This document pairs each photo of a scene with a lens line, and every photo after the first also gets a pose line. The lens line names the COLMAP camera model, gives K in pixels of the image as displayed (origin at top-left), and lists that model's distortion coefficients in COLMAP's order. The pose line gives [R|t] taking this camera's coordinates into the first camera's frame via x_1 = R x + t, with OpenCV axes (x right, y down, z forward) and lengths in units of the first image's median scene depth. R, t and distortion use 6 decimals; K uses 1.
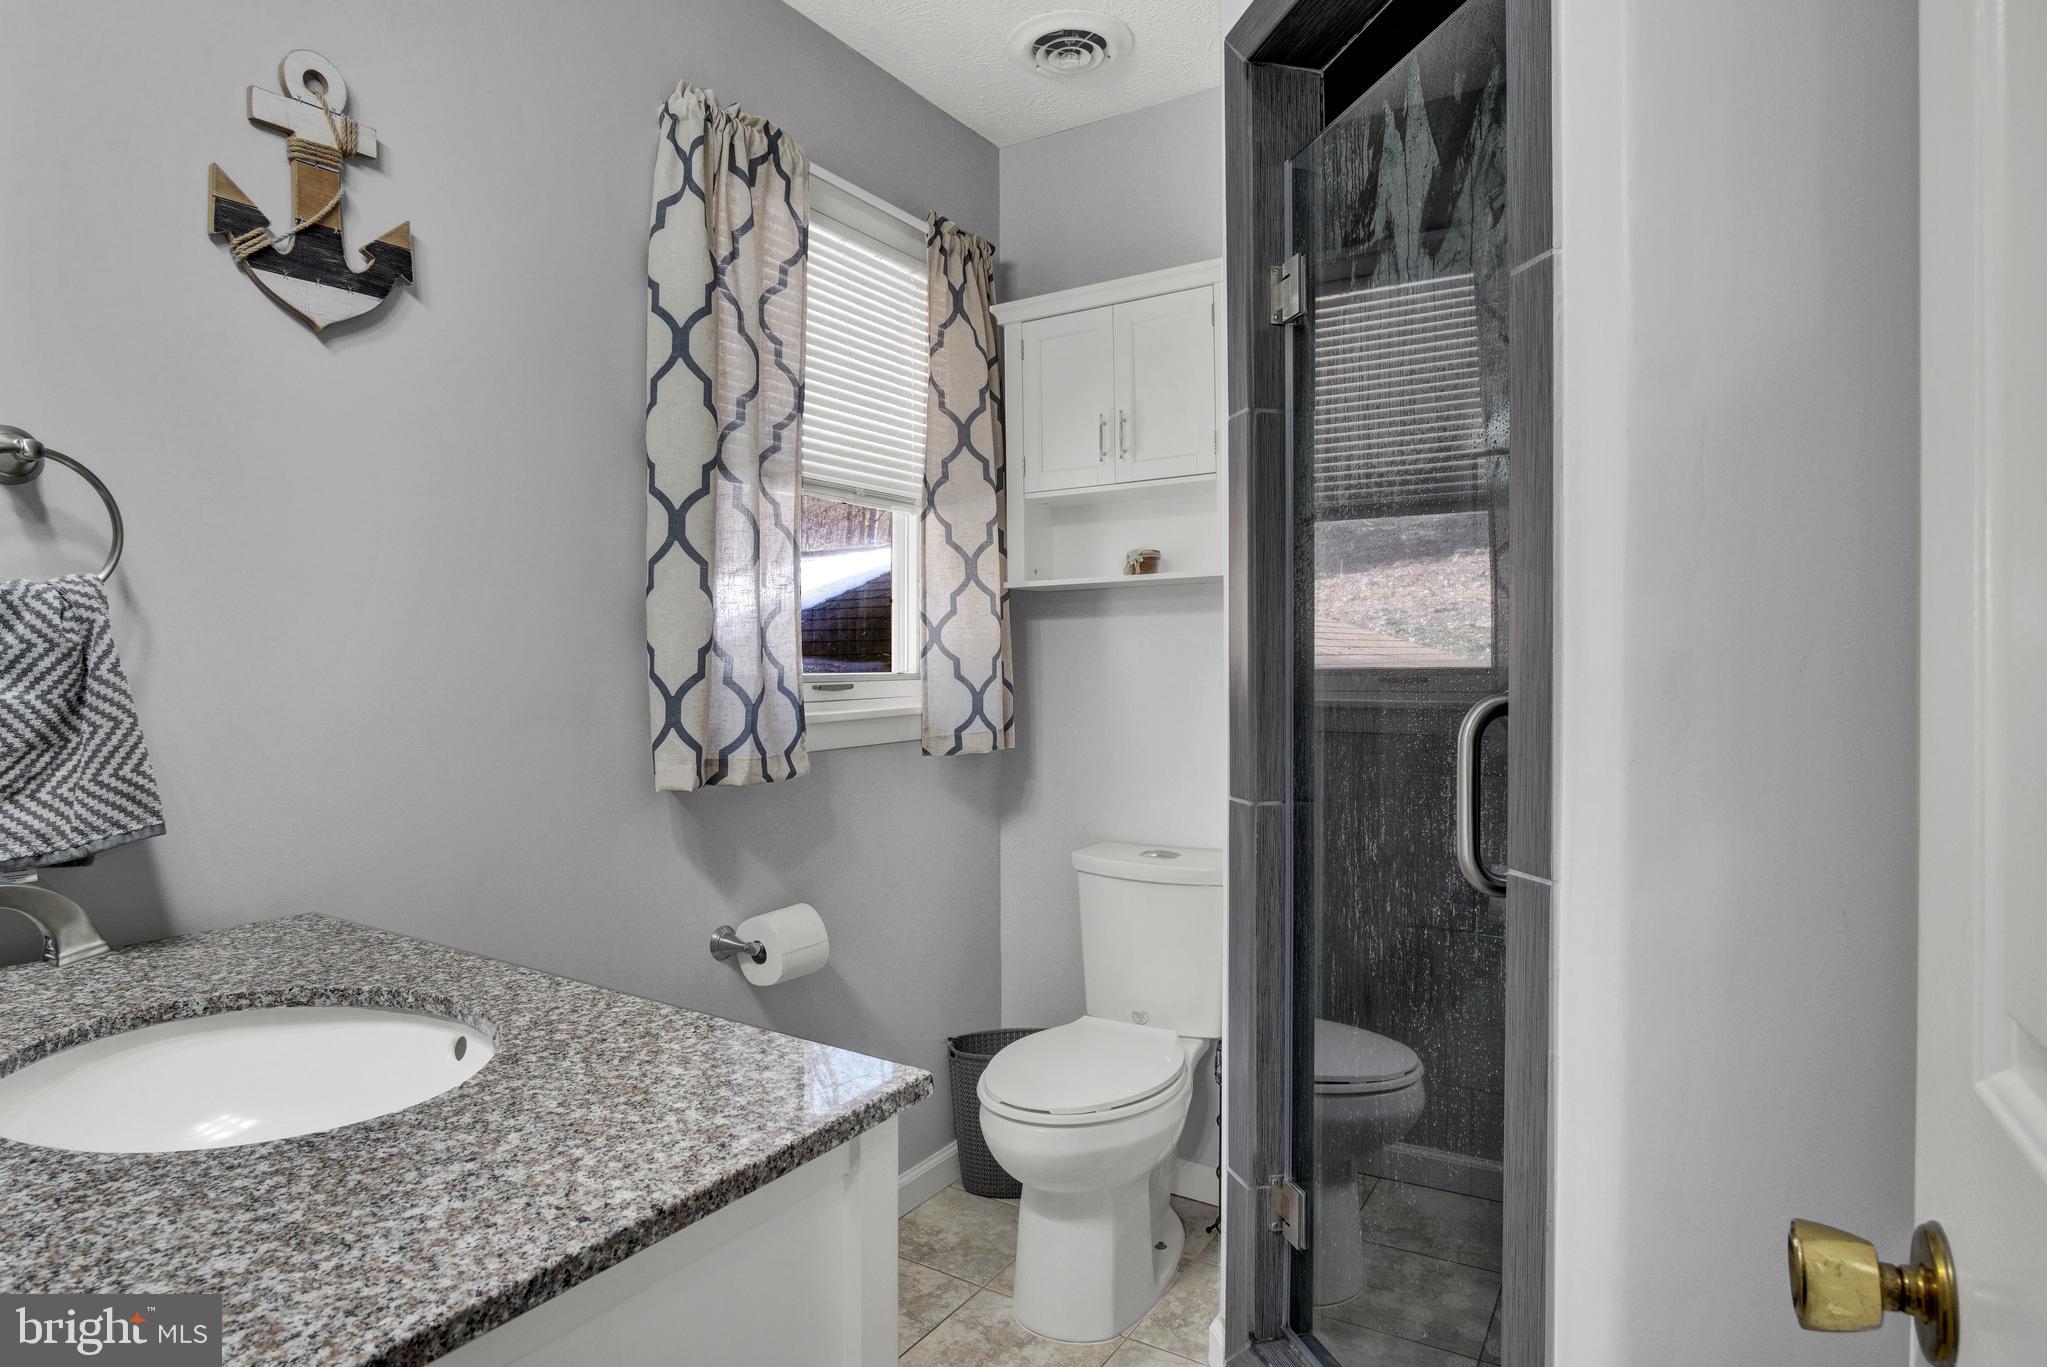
lens RADIAL K [[1105.9, 0, 1022.4], [0, 1105.9, 671.4], [0, 0, 1]] dist [-0.028101, 0.004928]
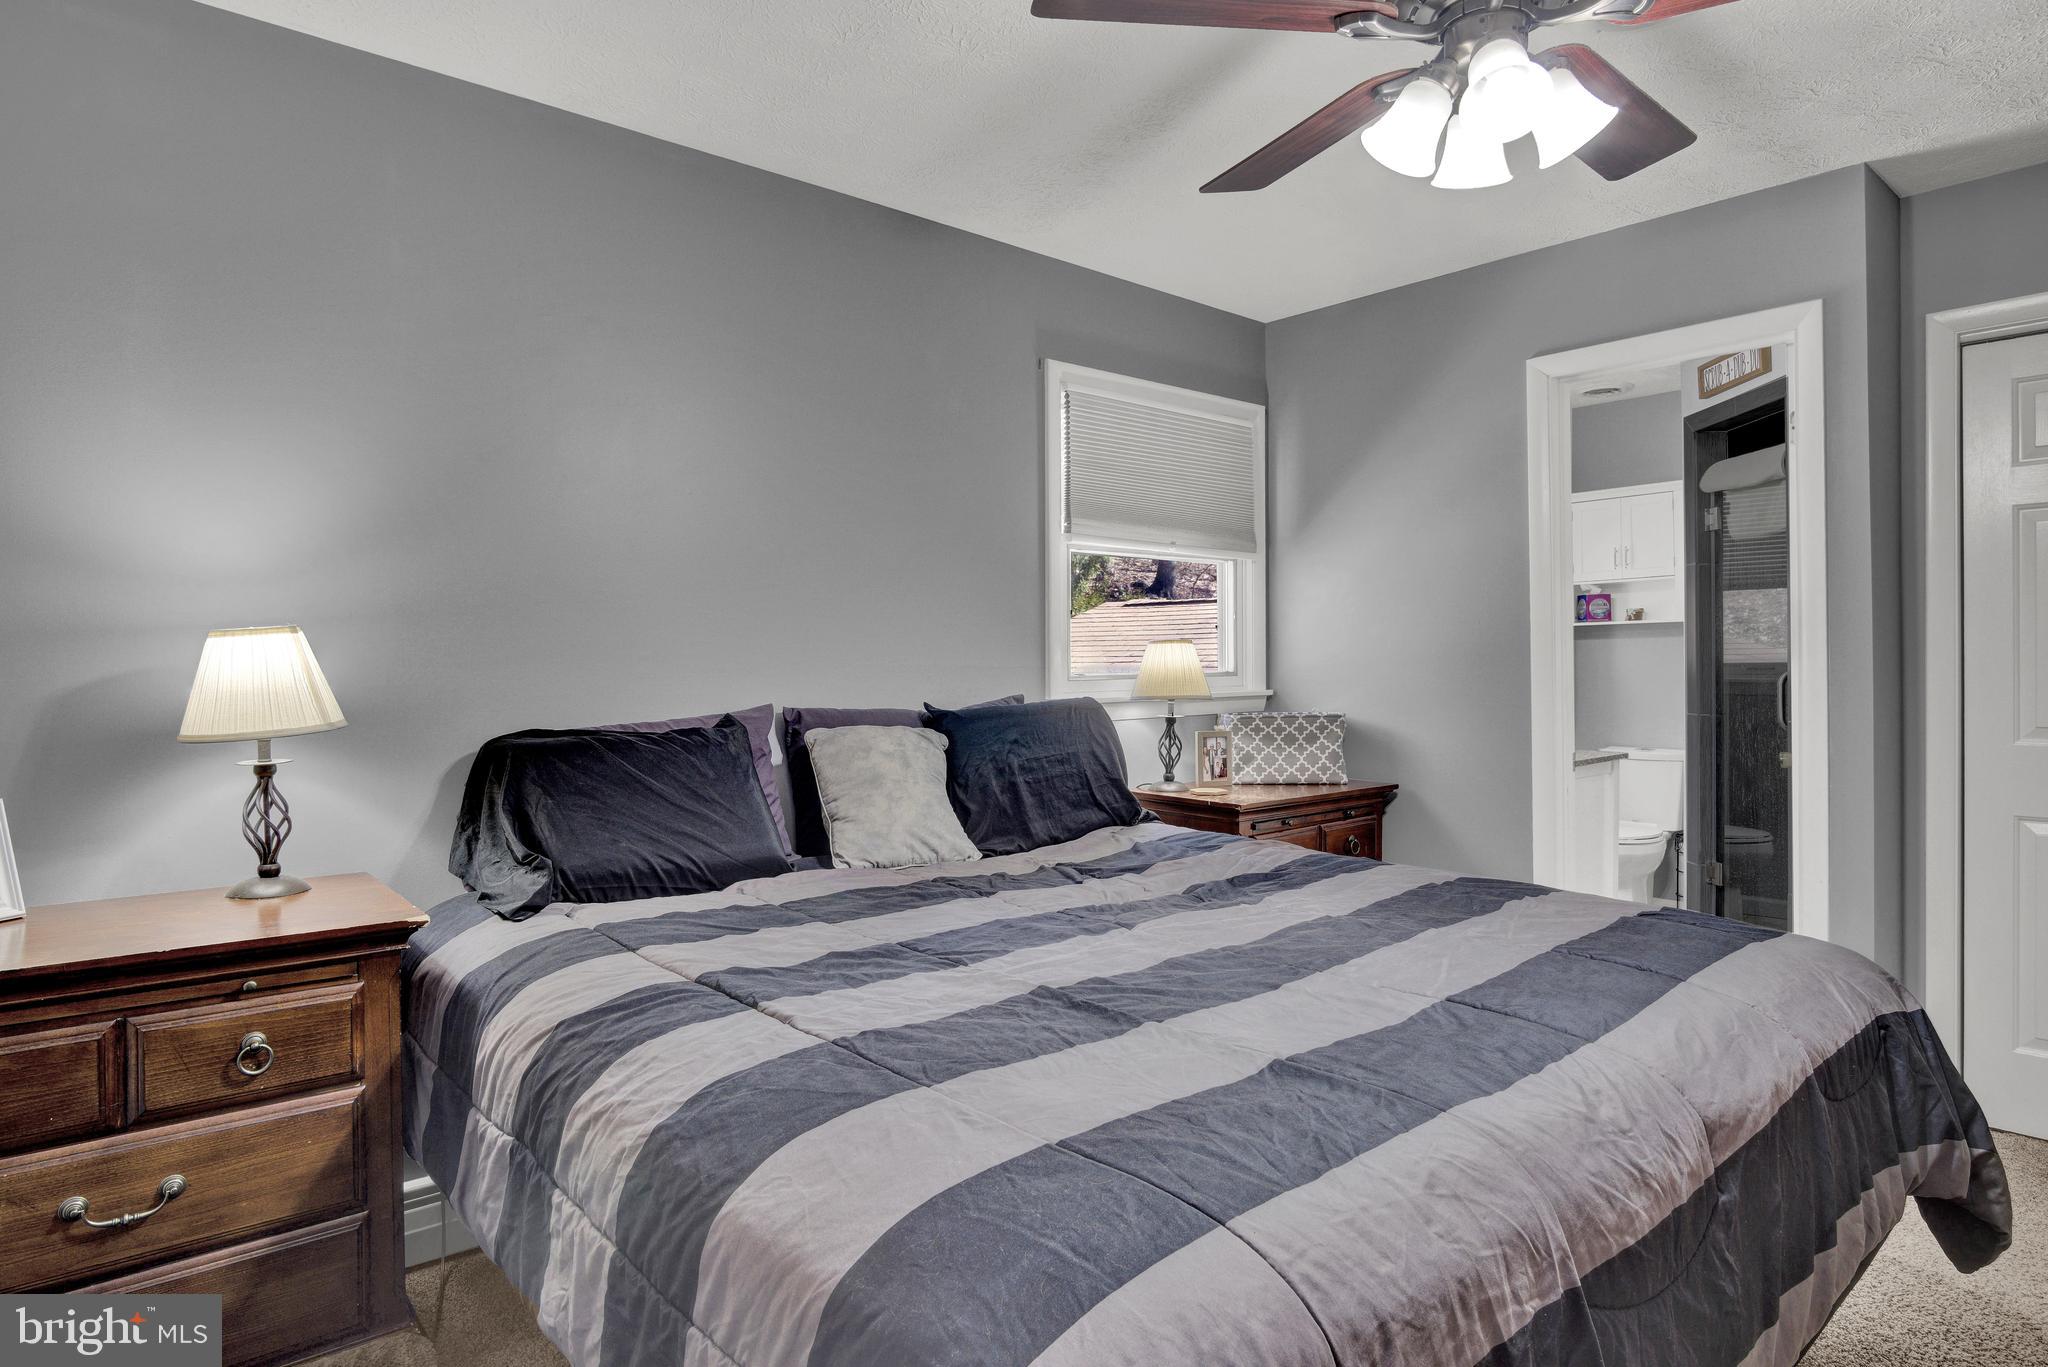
lens RADIAL K [[1106.5, 0, 1028.8], [0, 1106.5, 675.2], [0, 0, 1]] dist [-0.028101, 0.004928]
pose [[0.952956, -0.004543, -0.303075, -0.491108], [0.002967, 0.999980, -0.005659, 0.038516], [0.303094, 0.004494, 0.952950, -1.859087]]
